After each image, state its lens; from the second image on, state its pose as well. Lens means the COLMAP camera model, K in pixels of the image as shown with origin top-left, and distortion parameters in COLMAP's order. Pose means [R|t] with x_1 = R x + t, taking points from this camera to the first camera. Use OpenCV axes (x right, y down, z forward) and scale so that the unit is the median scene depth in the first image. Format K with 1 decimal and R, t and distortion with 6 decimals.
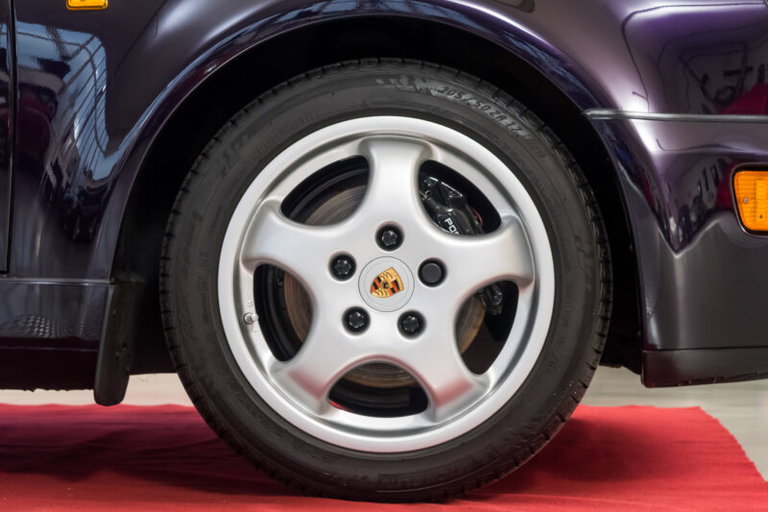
lens RADIAL K [[1889.8, 0, 383.9], [0, 1889.8, 258.4], [0, 0, 1]] dist [-0.174553, 0.000000]
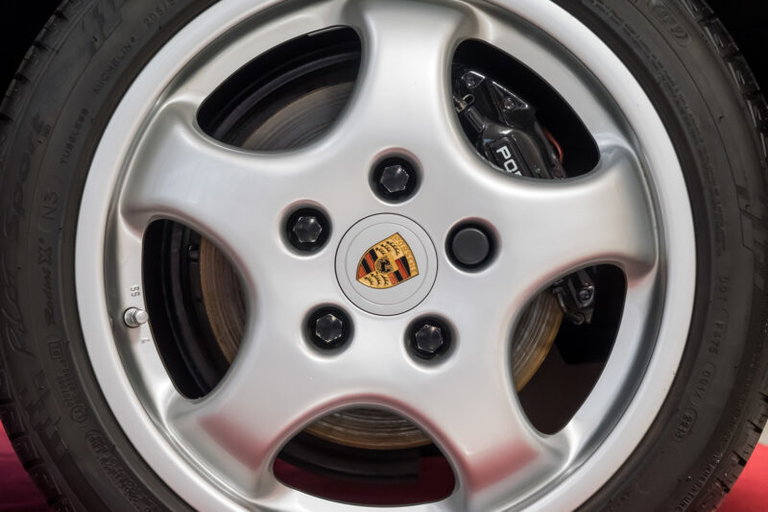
lens RADIAL K [[2500.7, 0, 383.7], [0, 2500.7, 250.2], [0, 0, 1]] dist [0.297358, 0.000000]
pose [[0.999075, 0.033461, 0.026999, -0.019063], [-0.034094, 0.999147, 0.023303, -0.007050], [-0.026196, -0.024202, 0.999364, 0.276805]]
